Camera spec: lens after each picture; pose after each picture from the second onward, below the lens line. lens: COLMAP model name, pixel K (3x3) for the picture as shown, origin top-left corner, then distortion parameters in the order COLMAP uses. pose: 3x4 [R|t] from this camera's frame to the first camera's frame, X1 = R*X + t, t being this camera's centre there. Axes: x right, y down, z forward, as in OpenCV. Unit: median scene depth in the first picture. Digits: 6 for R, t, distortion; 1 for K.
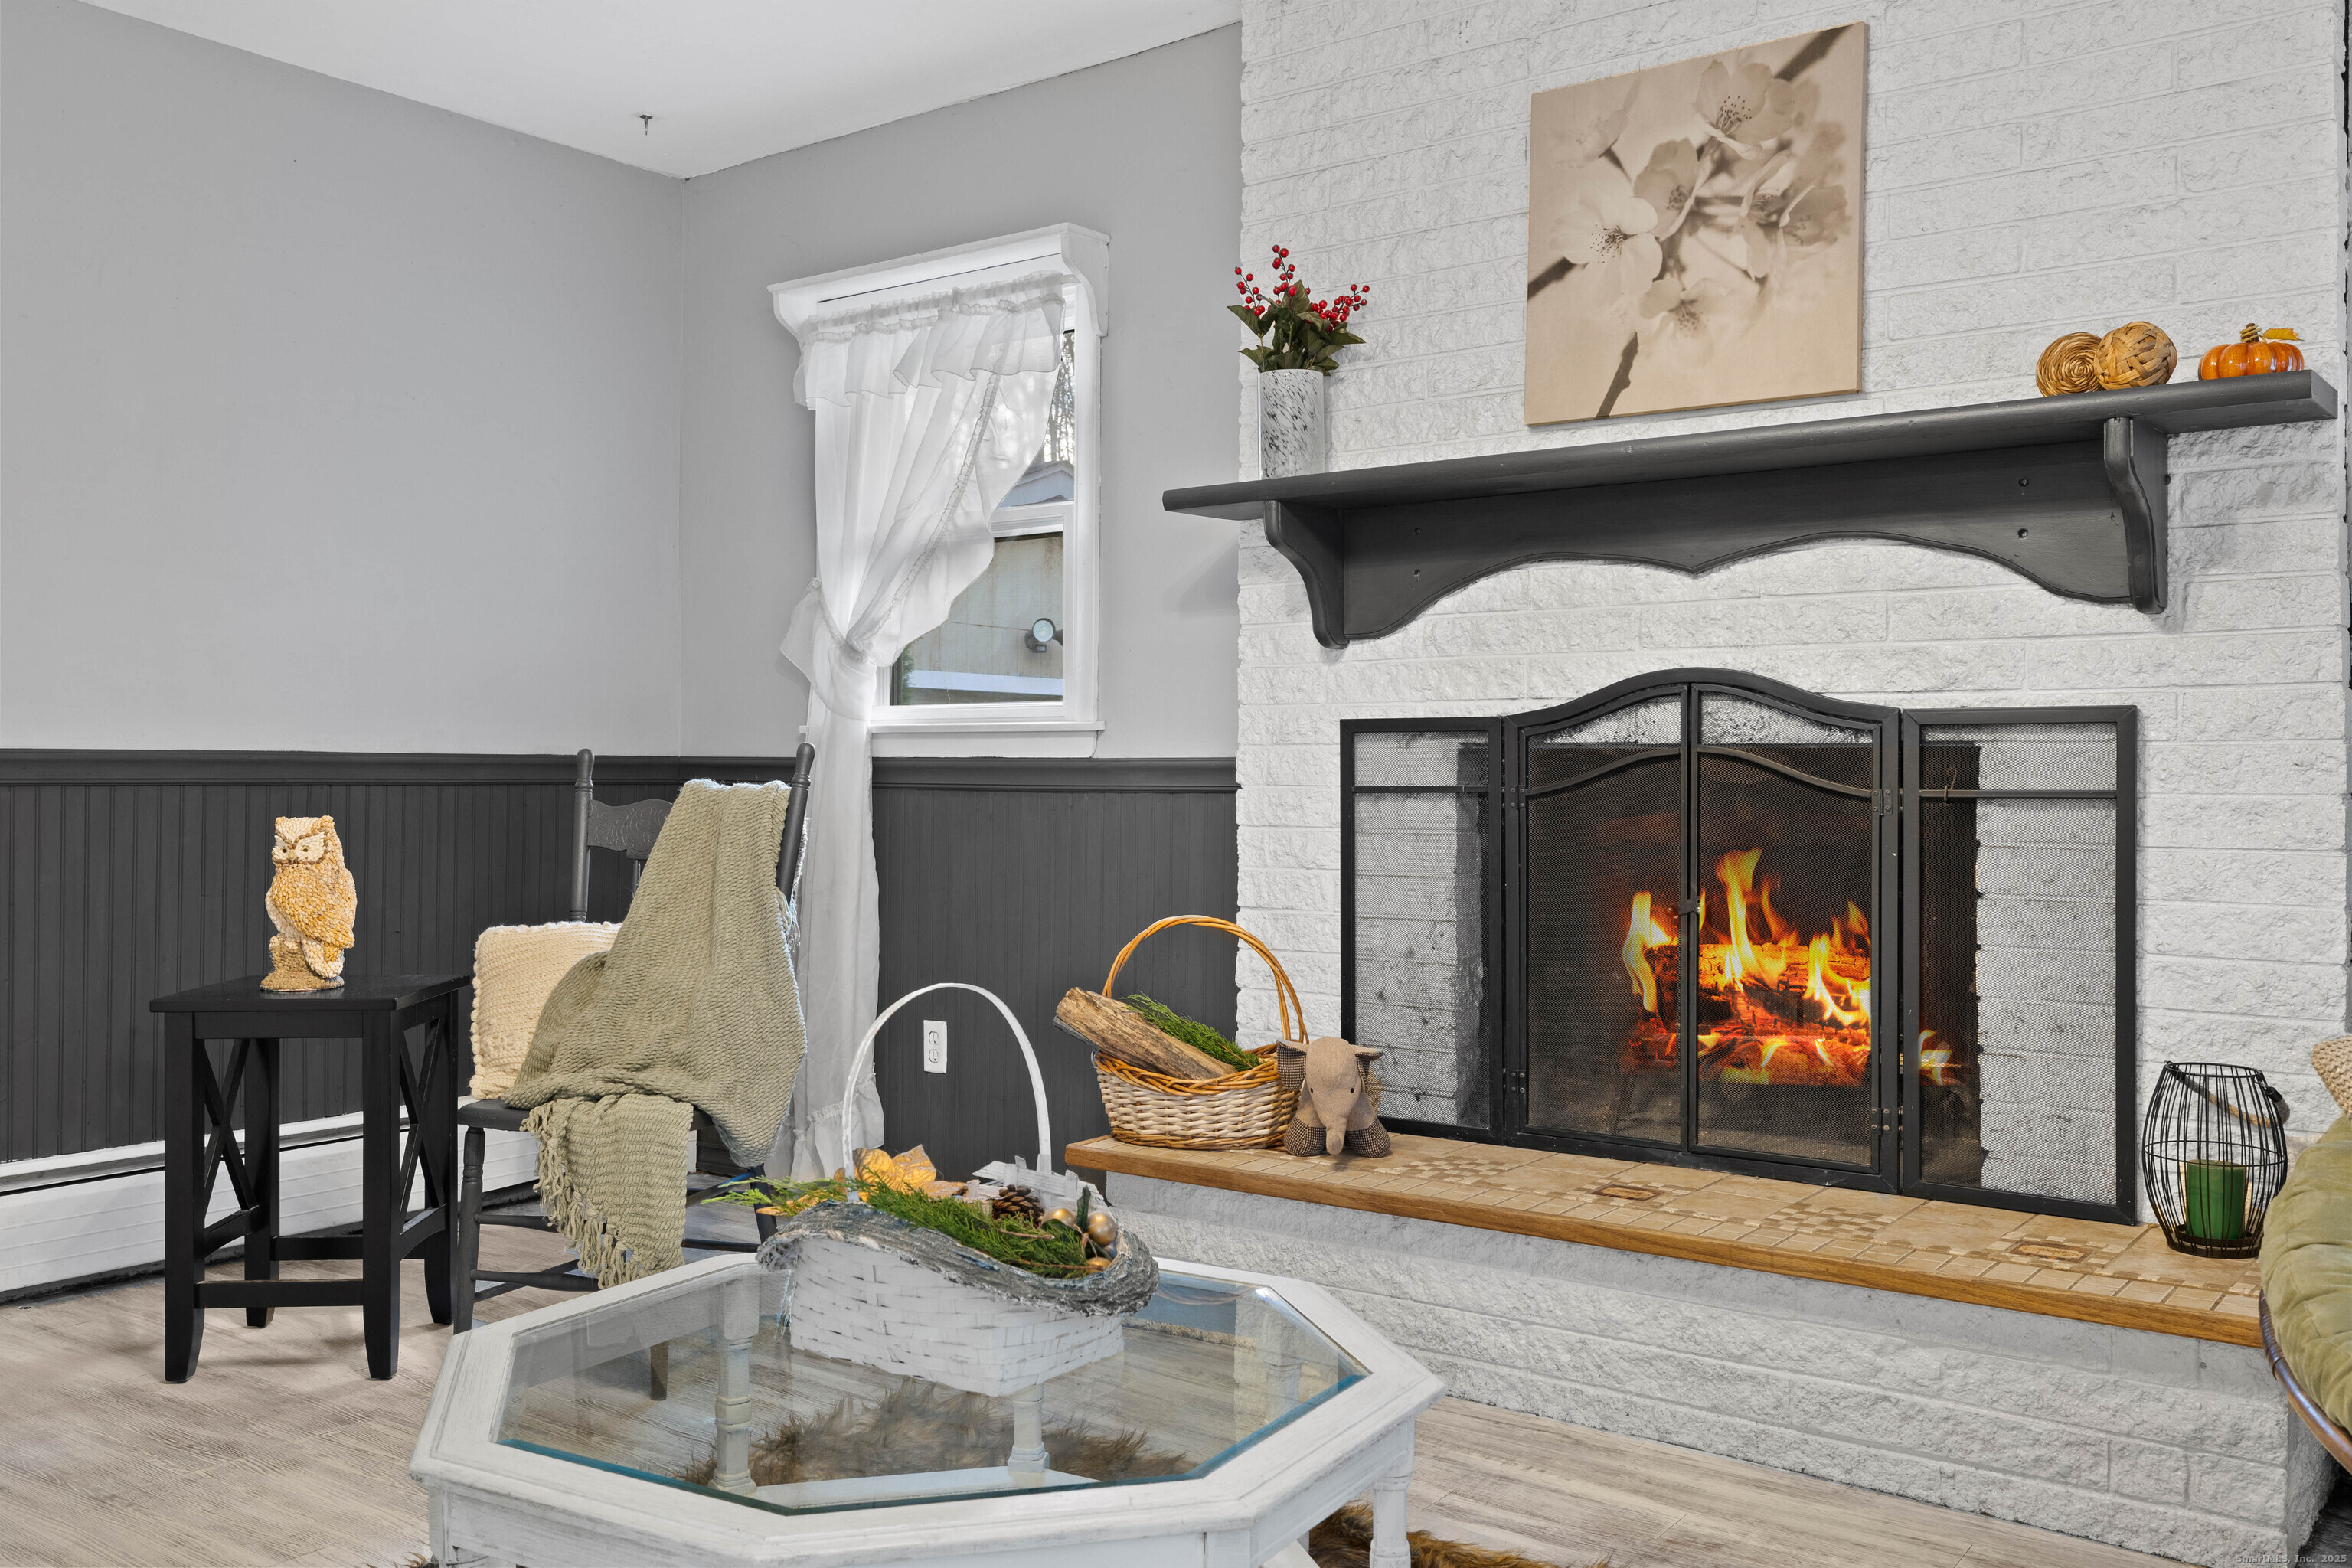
lens RADIAL K [[2014.3, 0, 1177.0], [0, 2014.3, 748.3], [0, 0, 1]] dist [-0.000587, 0.005054]
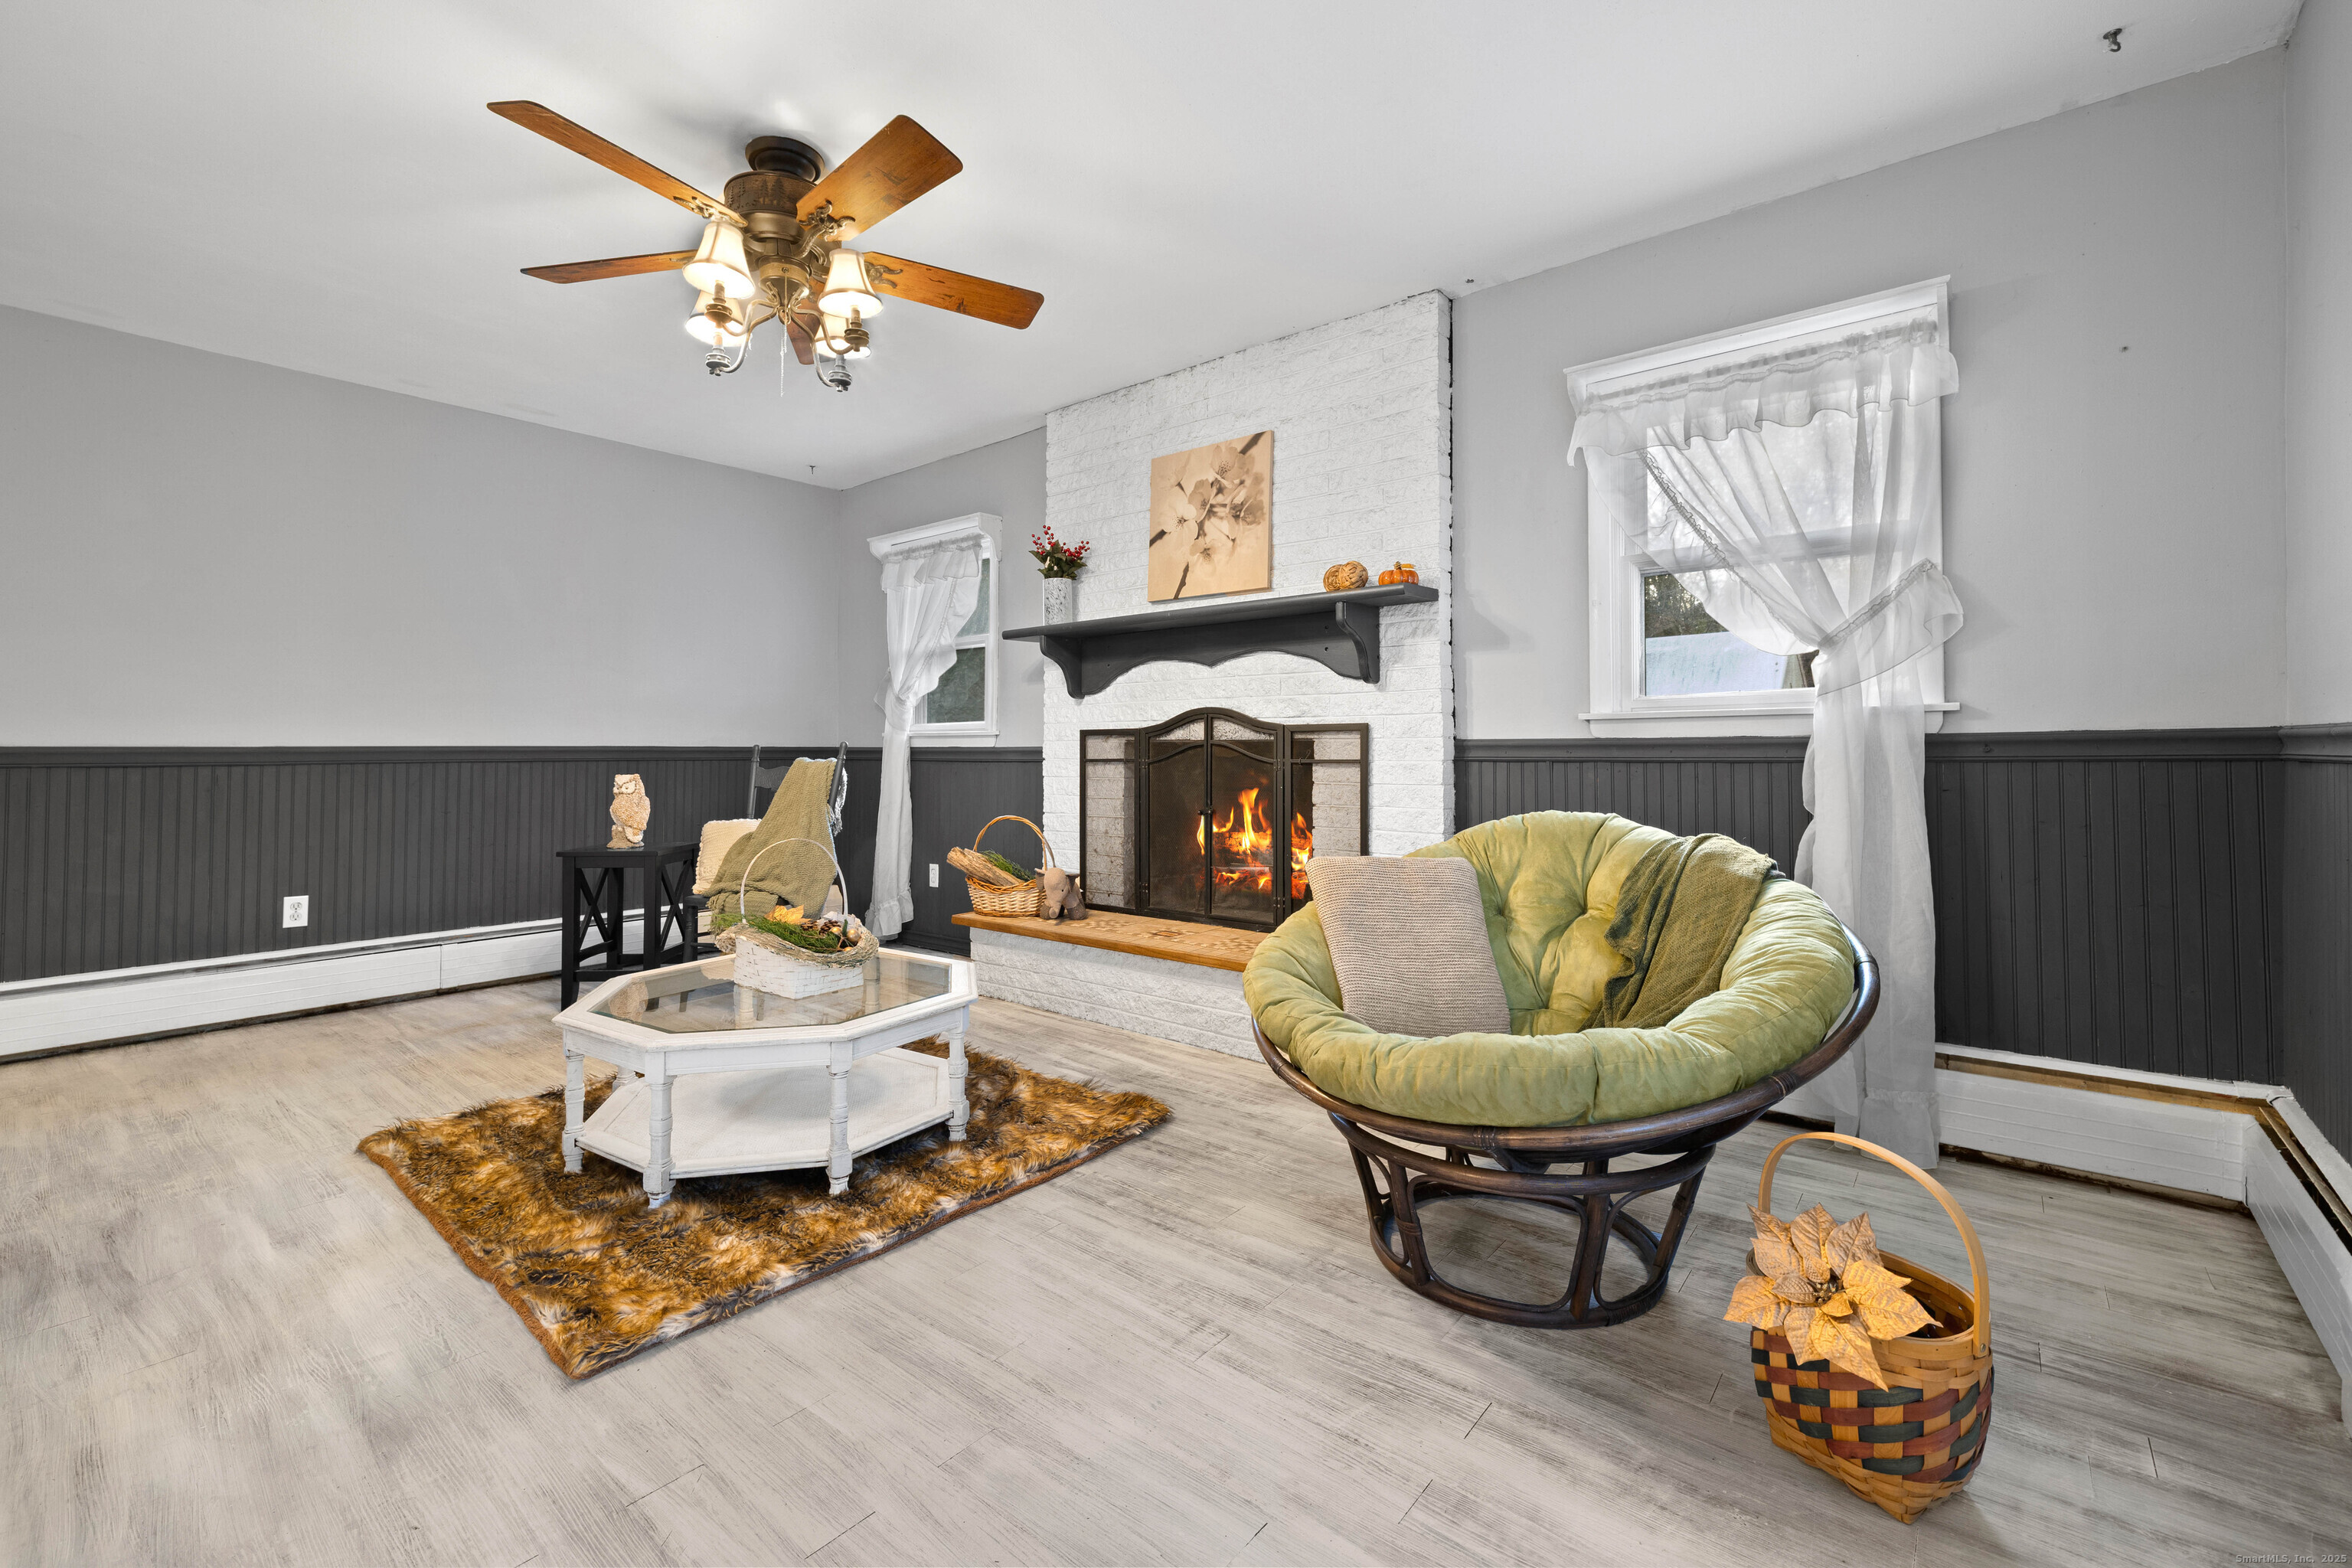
lens RADIAL K [[1009.9, 0, 1170.8], [0, 1009.9, 718.0], [0, 0, 1]] dist [-0.000808, -0.000436]
pose [[0.998912, -0.006585, -0.046177, 0.256874], [0.005574, 0.999743, -0.021983, -0.002186], [0.046310, 0.021701, 0.998691, -0.152103]]
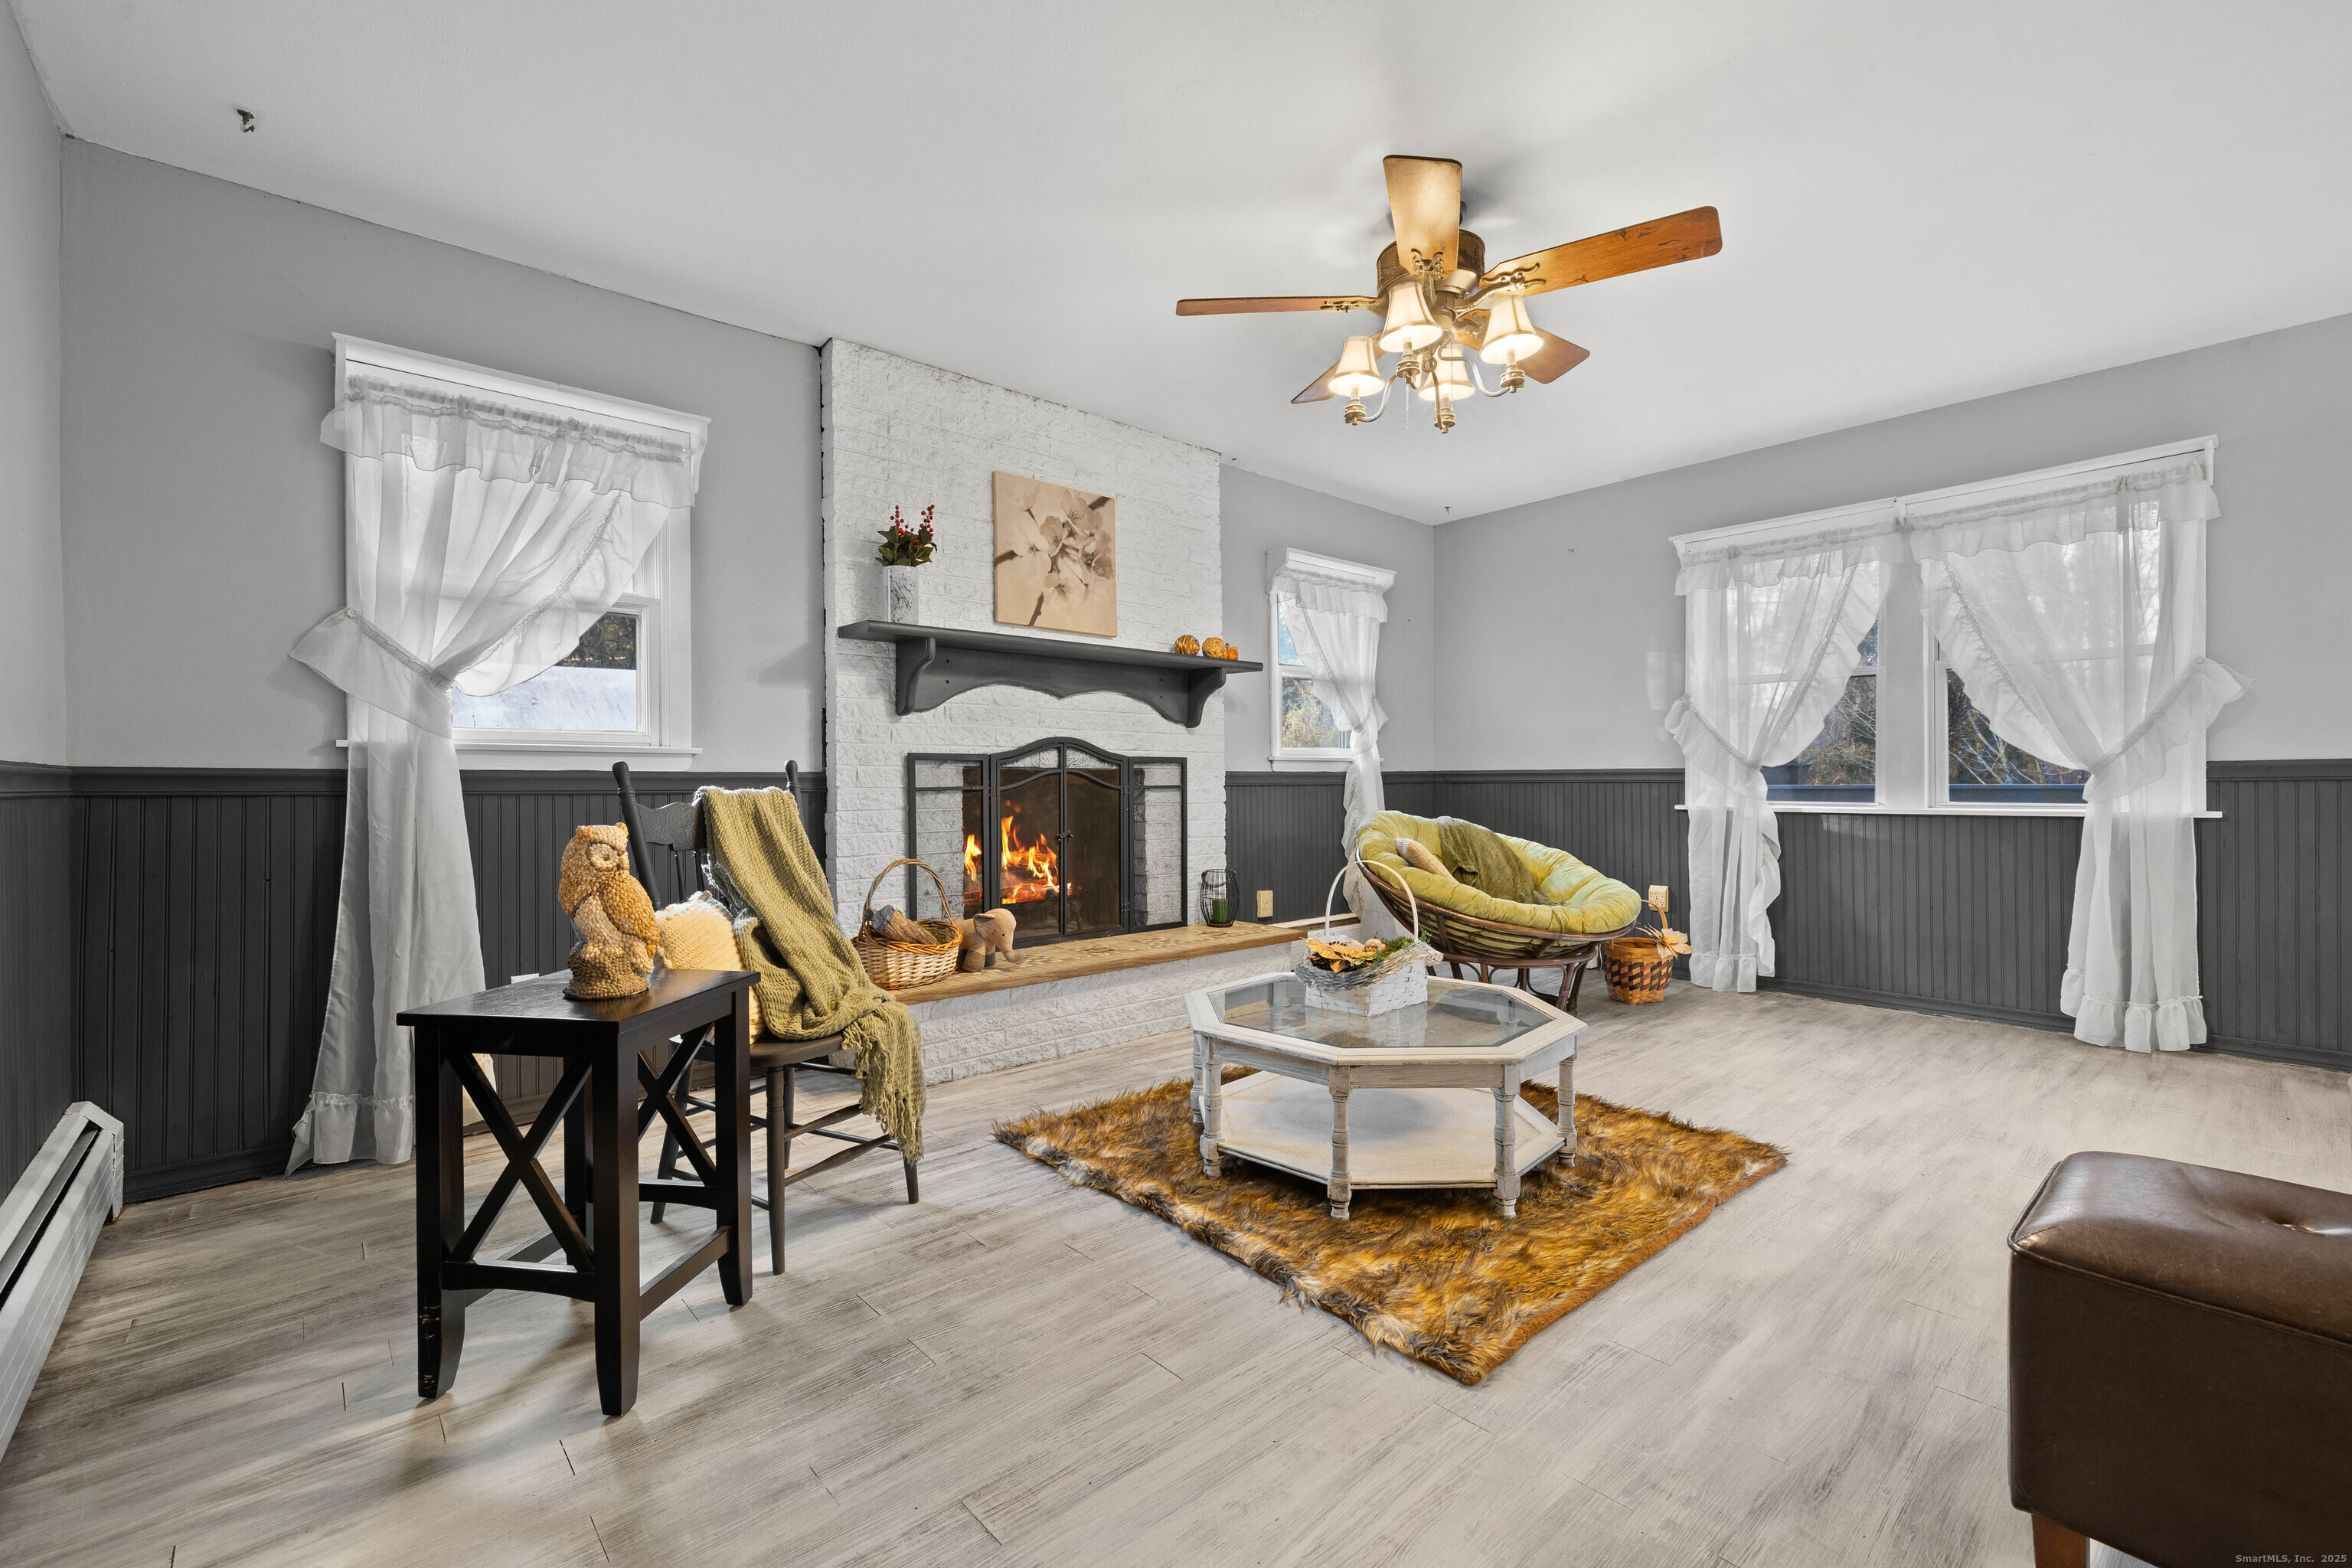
lens RADIAL K [[990.5, 0, 1170.5], [0, 990.5, 775.1], [0, 0, 1]] dist [0.000006, -0.000389]
pose [[0.197176, 0.003784, 0.980361, -0.862832], [-0.007192, 0.999971, -0.002413, 0.007903], [-0.980342, -0.006575, 0.197198, 0.616935]]
